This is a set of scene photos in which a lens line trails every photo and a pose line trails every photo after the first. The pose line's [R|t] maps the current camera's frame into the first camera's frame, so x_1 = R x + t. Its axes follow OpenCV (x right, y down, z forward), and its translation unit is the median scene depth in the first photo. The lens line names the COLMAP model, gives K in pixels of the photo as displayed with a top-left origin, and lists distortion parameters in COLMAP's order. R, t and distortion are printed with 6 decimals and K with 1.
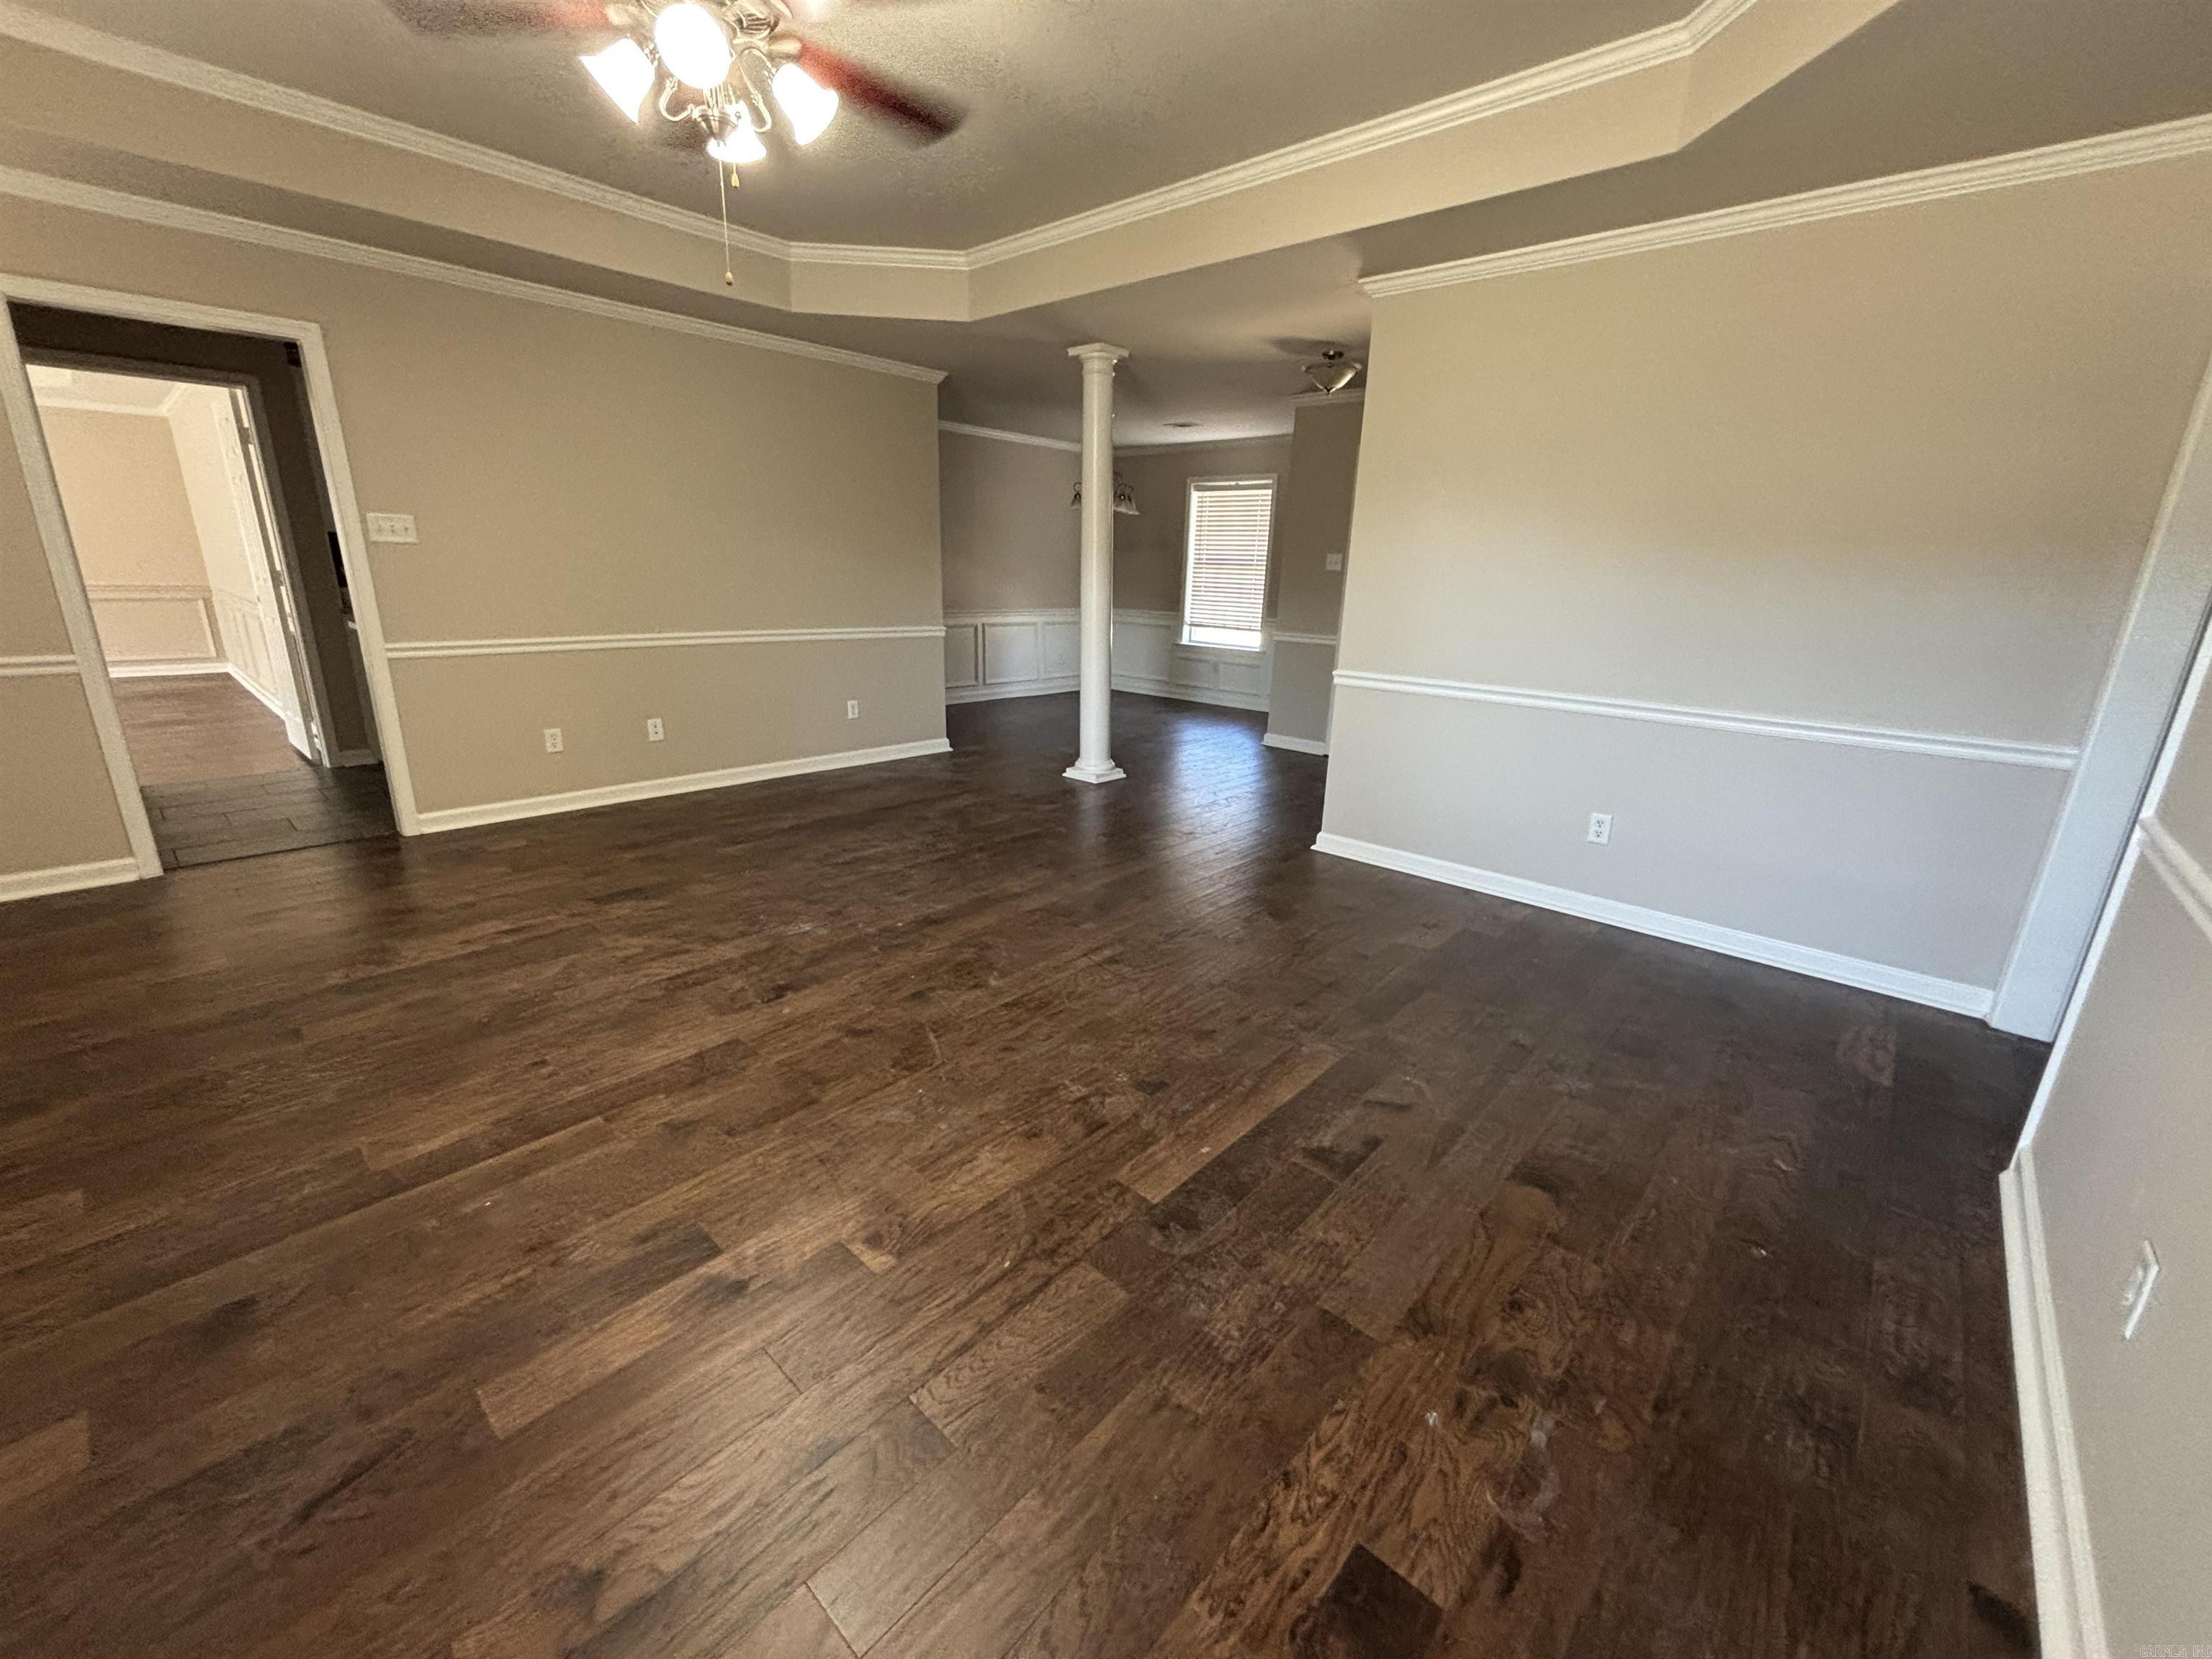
lens RADIAL K [[893.6, 0, 1105.5], [0, 893.6, 821.5], [0, 0, 1]] dist [-0.003125, 0.000032]
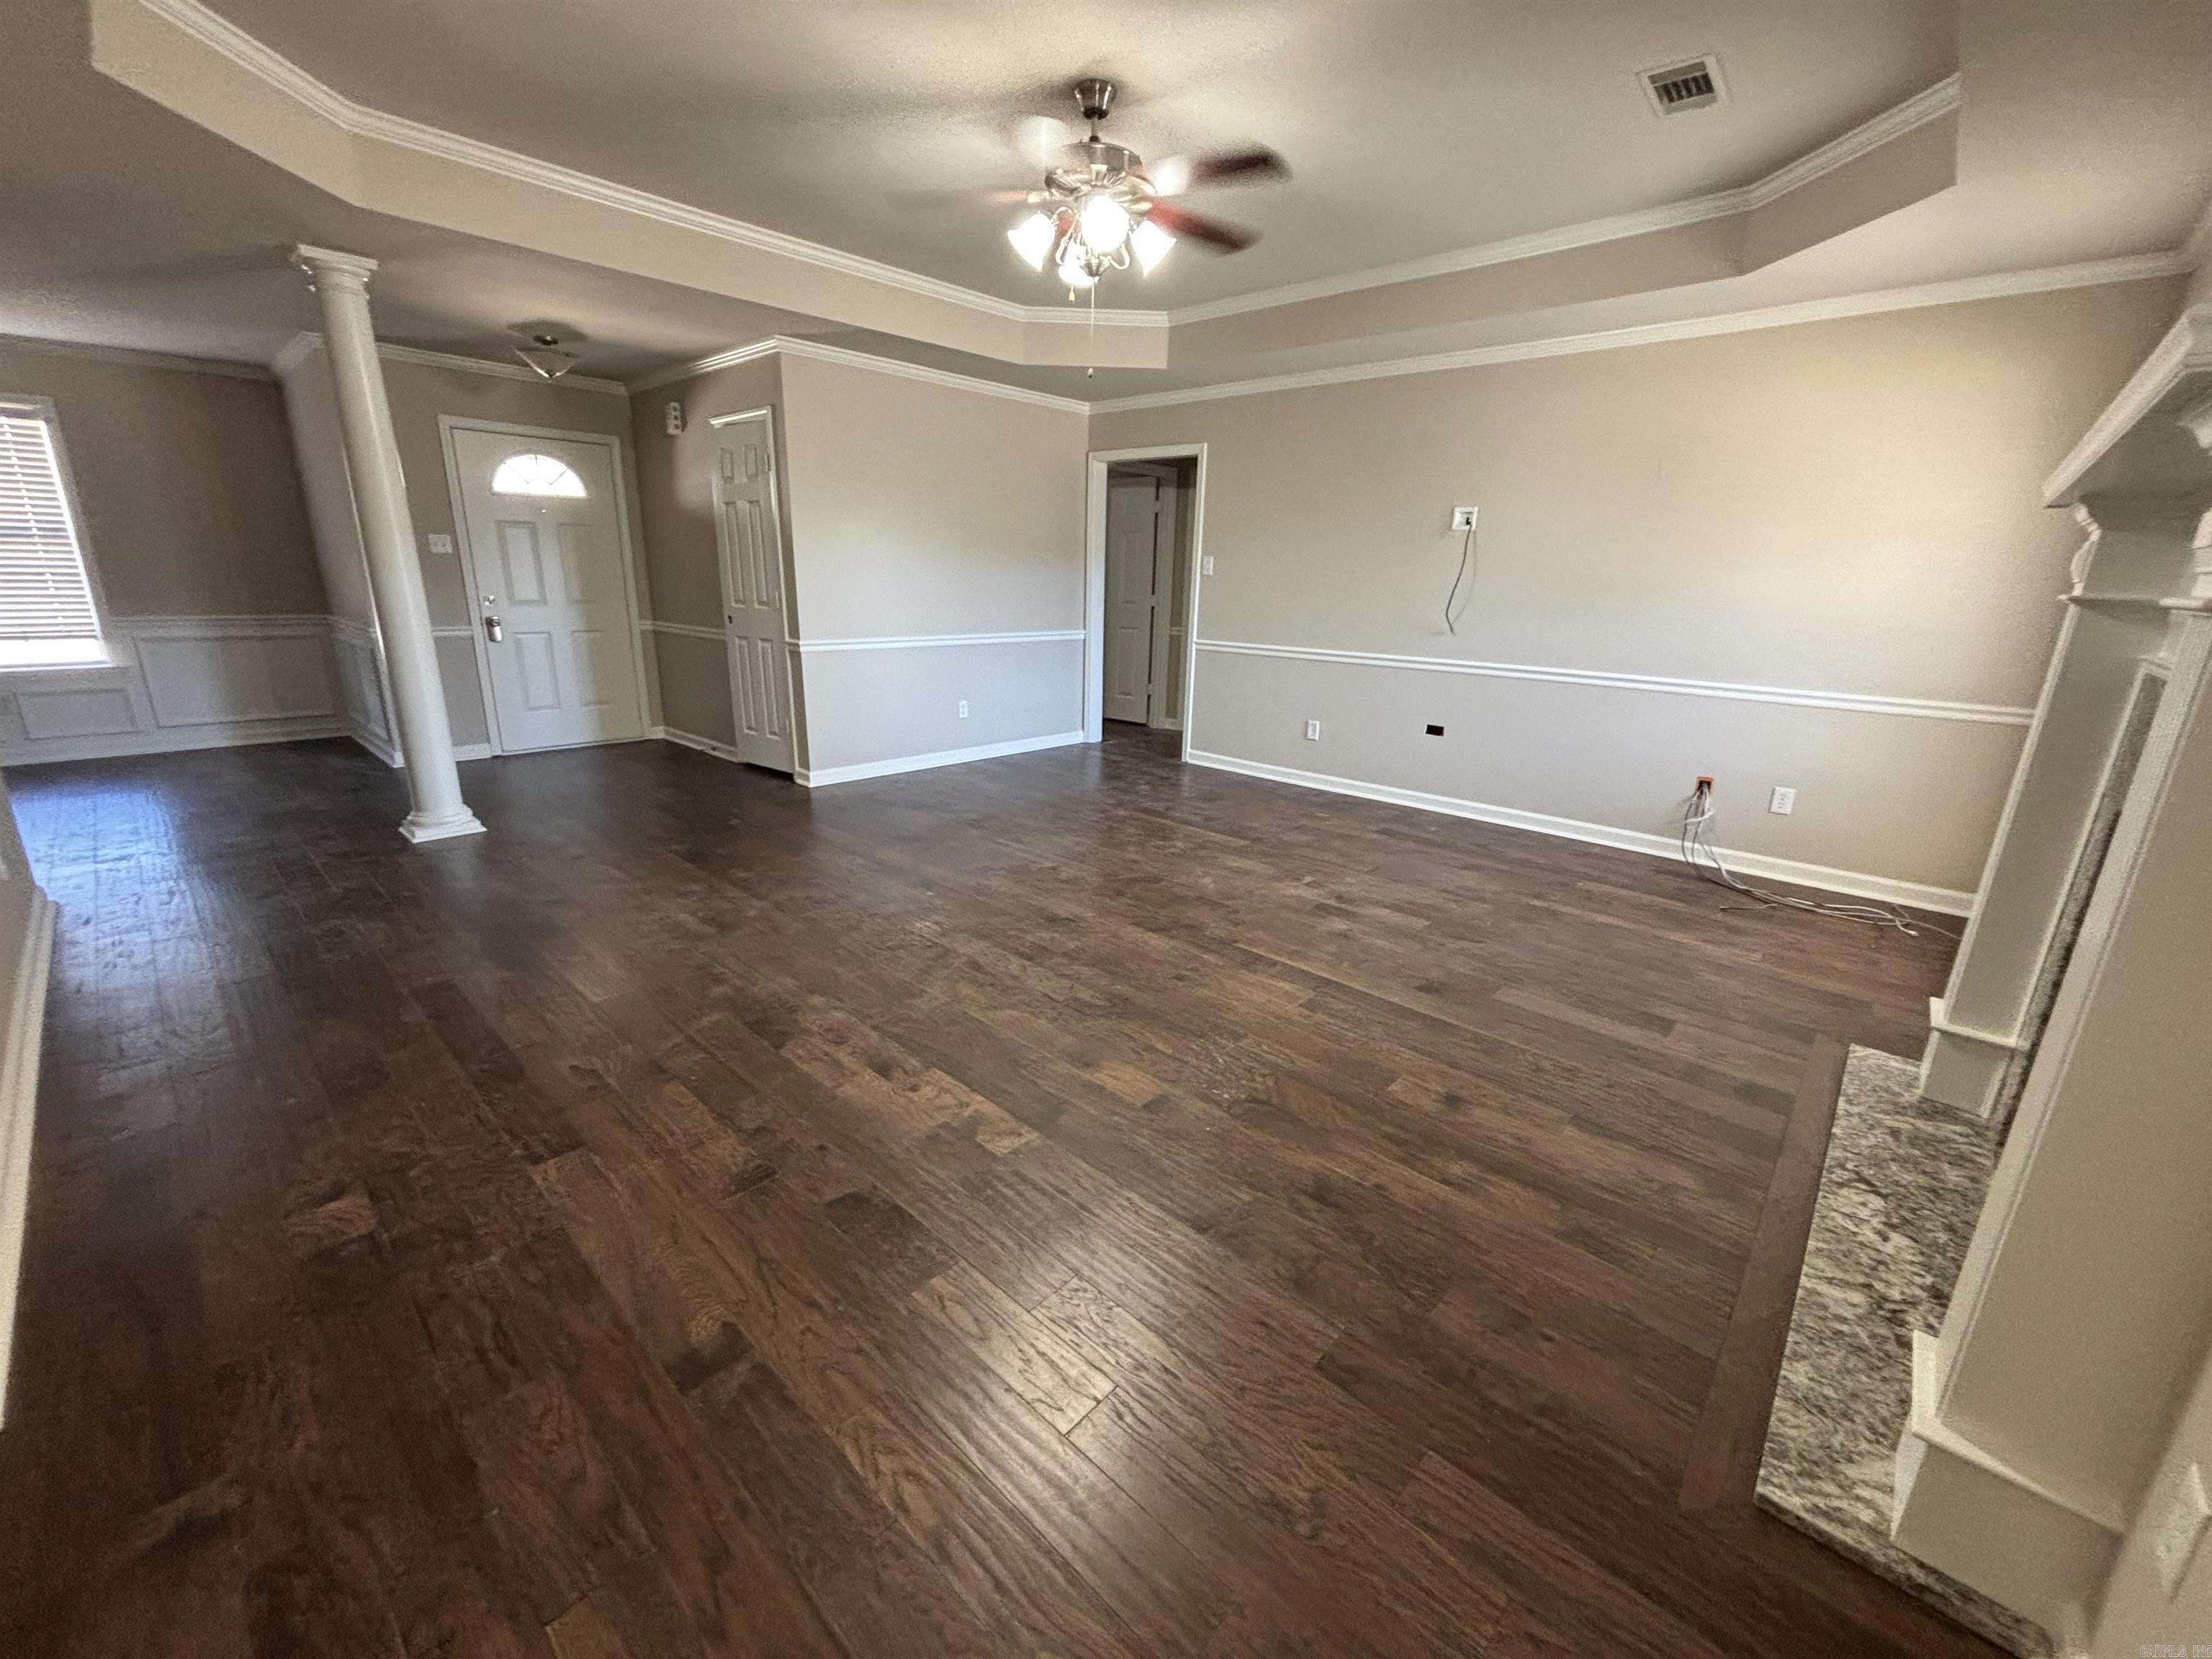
lens RADIAL K [[893.6, 0, 1103.1], [0, 893.6, 829.7], [0, 0, 1]] dist [-0.003125, 0.000032]
pose [[0.005359, -0.303145, 0.952929, -1.460340], [0.252108, 0.922571, 0.292070, -0.264803], [-0.967684, 0.238676, 0.081369, 0.775863]]
